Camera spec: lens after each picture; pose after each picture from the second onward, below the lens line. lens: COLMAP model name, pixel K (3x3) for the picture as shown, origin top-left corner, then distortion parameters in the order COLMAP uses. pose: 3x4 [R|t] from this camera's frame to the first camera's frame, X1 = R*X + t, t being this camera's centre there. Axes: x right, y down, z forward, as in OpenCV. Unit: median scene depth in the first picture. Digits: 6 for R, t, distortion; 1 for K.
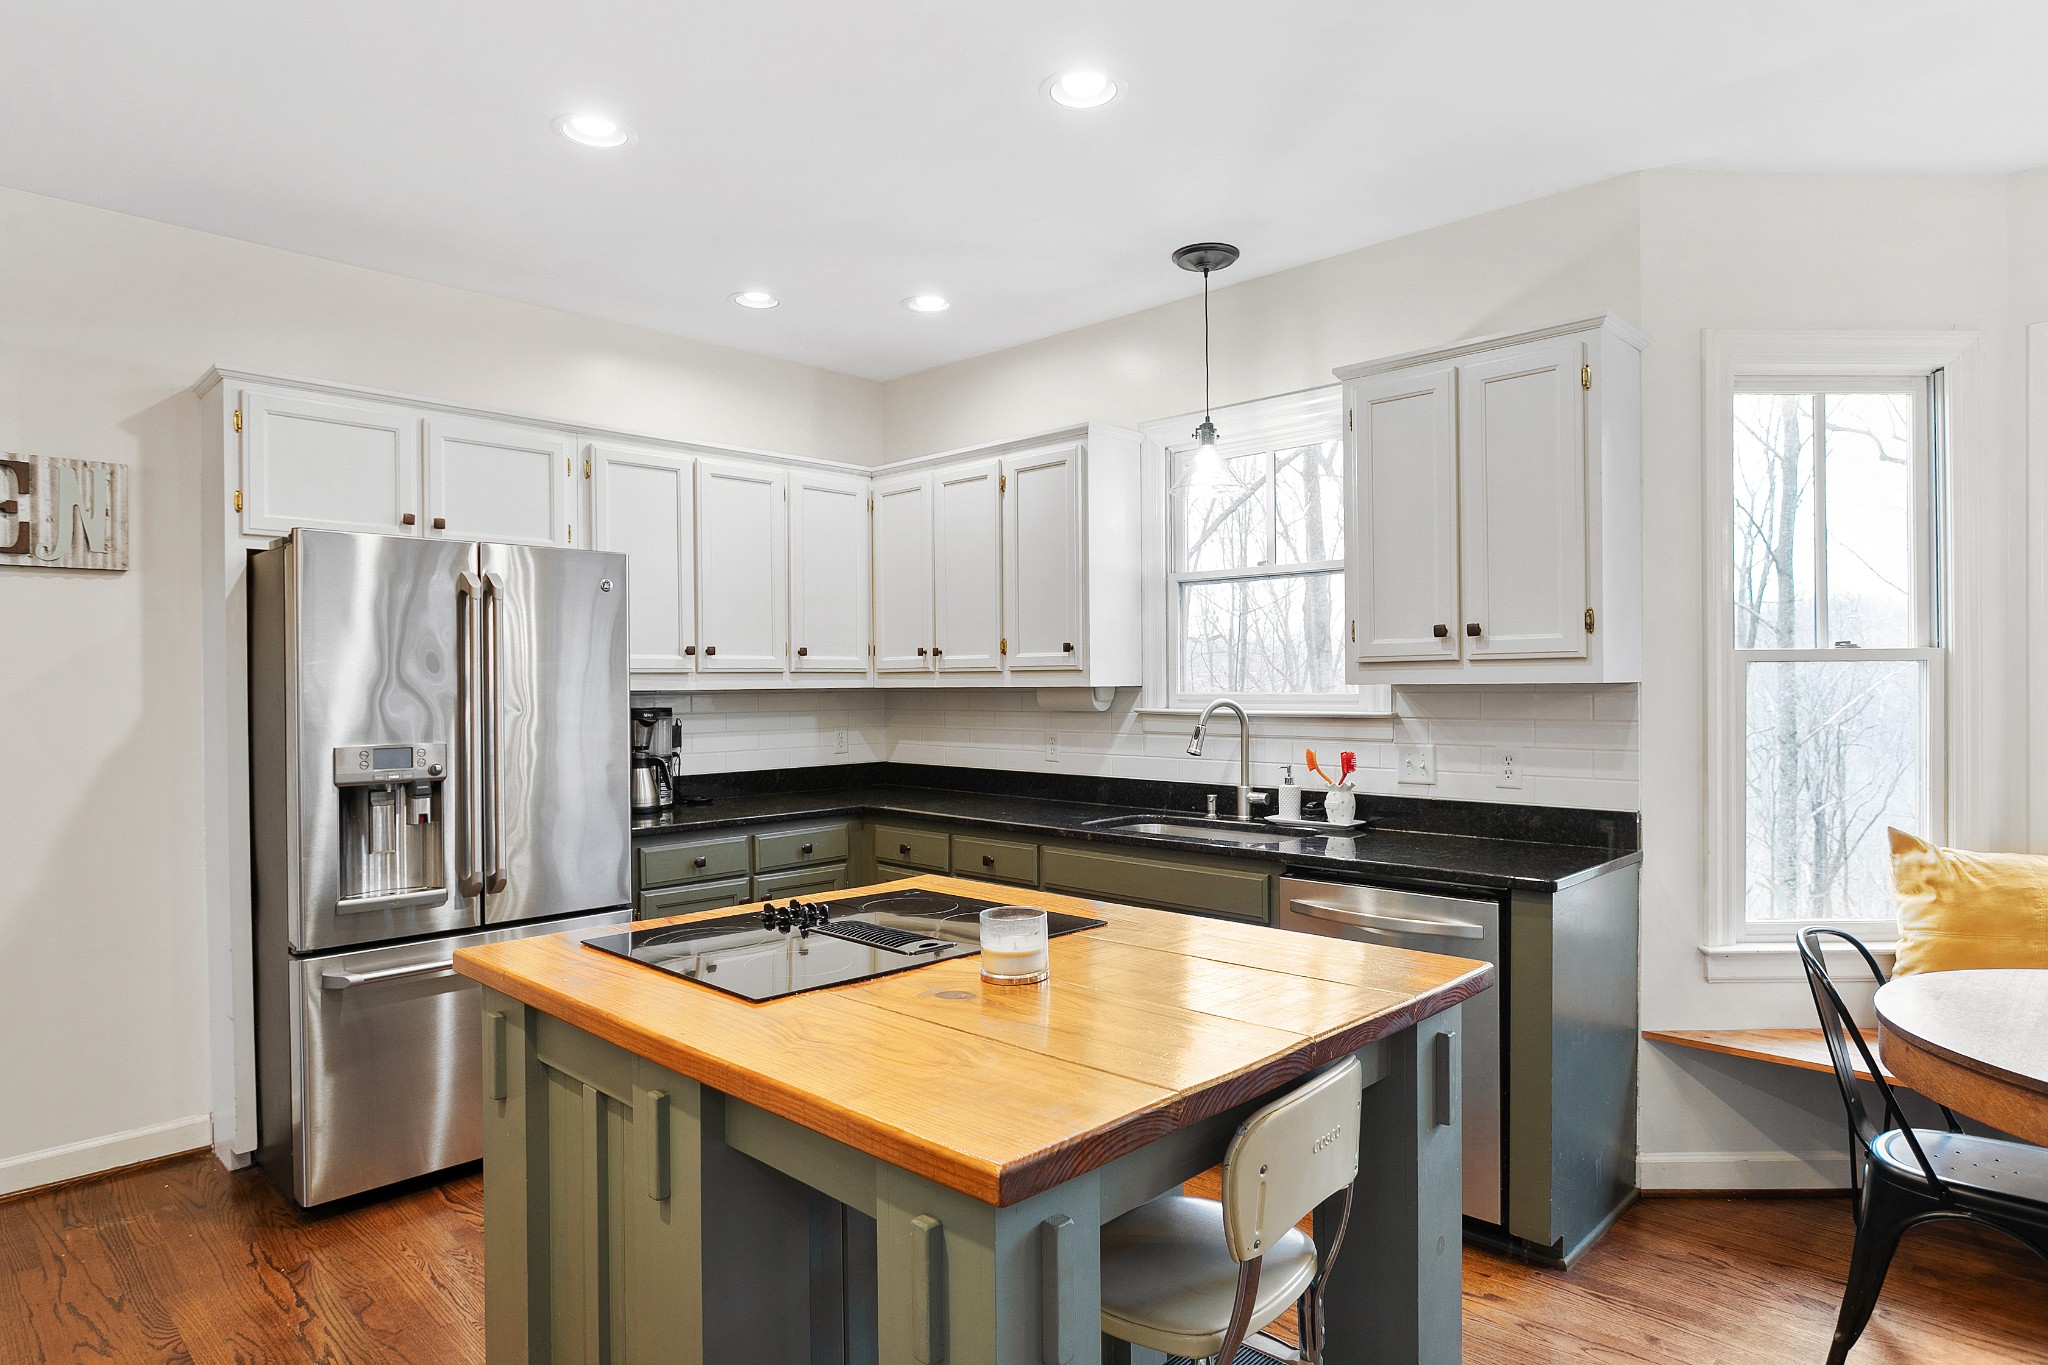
lens RADIAL K [[1158.0, 0, 1019.2], [0, 1158.0, 693.5], [0, 0, 1]] dist [-0.010164, 0.001709]
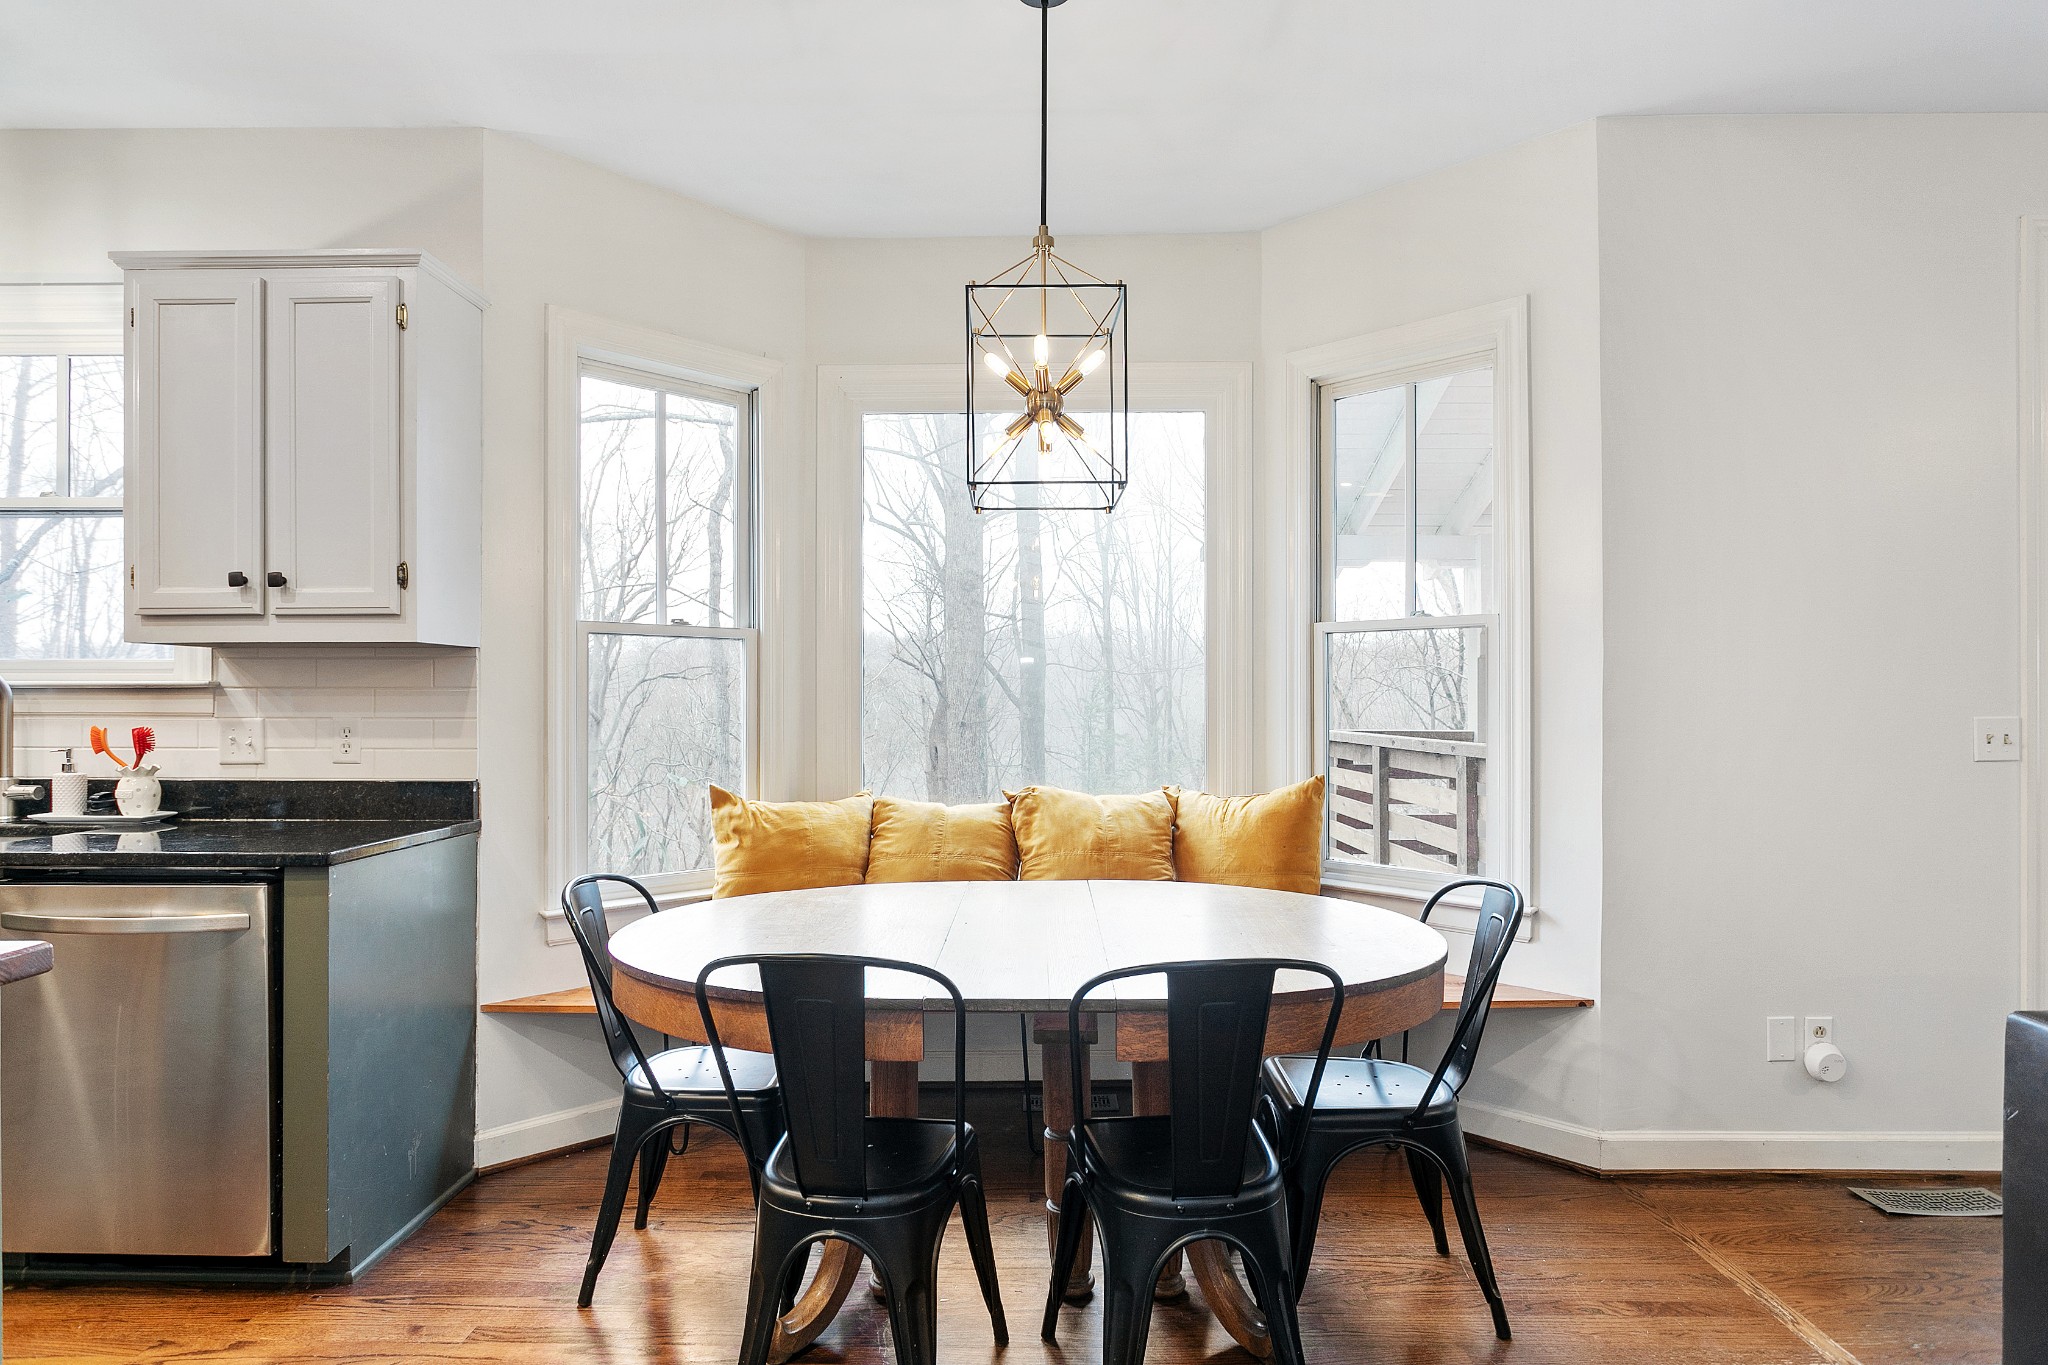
lens RADIAL K [[1128.4, 0, 1017.9], [0, 1128.4, 697.5], [0, 0, 1]] dist [-0.010777, 0.000878]
pose [[0.723936, 0.010603, 0.689785, 0.205146], [-0.001590, 0.999905, -0.013702, 0.043439], [-0.689865, 0.008822, 0.723884, -0.004601]]
